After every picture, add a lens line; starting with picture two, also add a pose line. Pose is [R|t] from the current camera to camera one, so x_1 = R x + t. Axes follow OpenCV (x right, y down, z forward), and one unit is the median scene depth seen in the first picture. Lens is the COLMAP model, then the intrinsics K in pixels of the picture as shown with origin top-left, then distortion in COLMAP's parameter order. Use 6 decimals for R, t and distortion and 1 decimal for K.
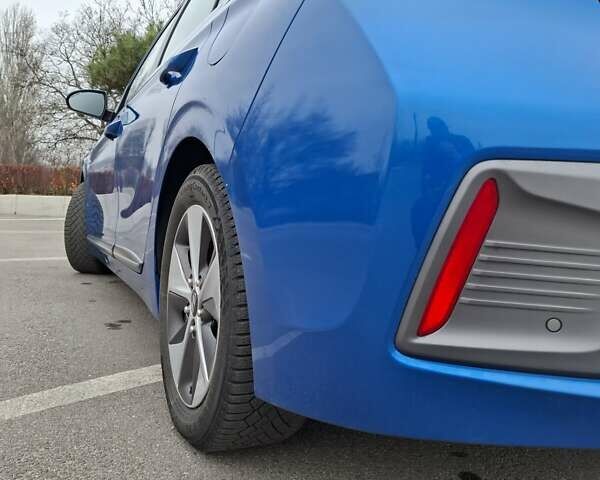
lens RADIAL K [[549.3, 0, 300.0], [0, 549.3, 240.0], [0, 0, 1]] dist [0.158660, -0.260659]
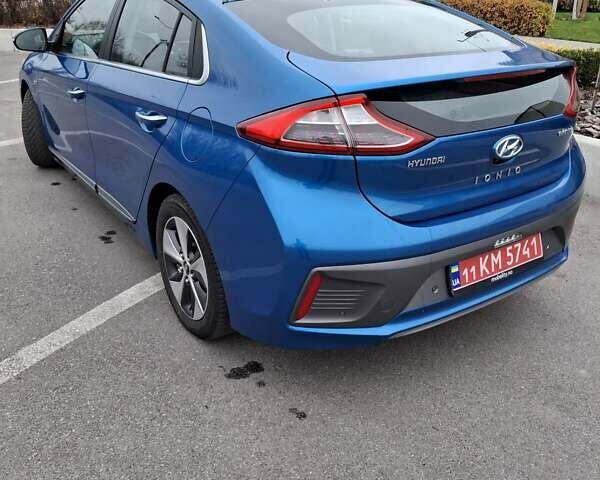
lens RADIAL K [[549.3, 0, 300.0], [0, 549.3, 240.0], [0, 0, 1]] dist [0.158660, -0.260659]
pose [[0.987115, -0.092511, 0.130560, -0.047204], [0.038009, 0.928140, 0.370286, -0.637242], [-0.155434, -0.360552, 0.919697, -0.722858]]
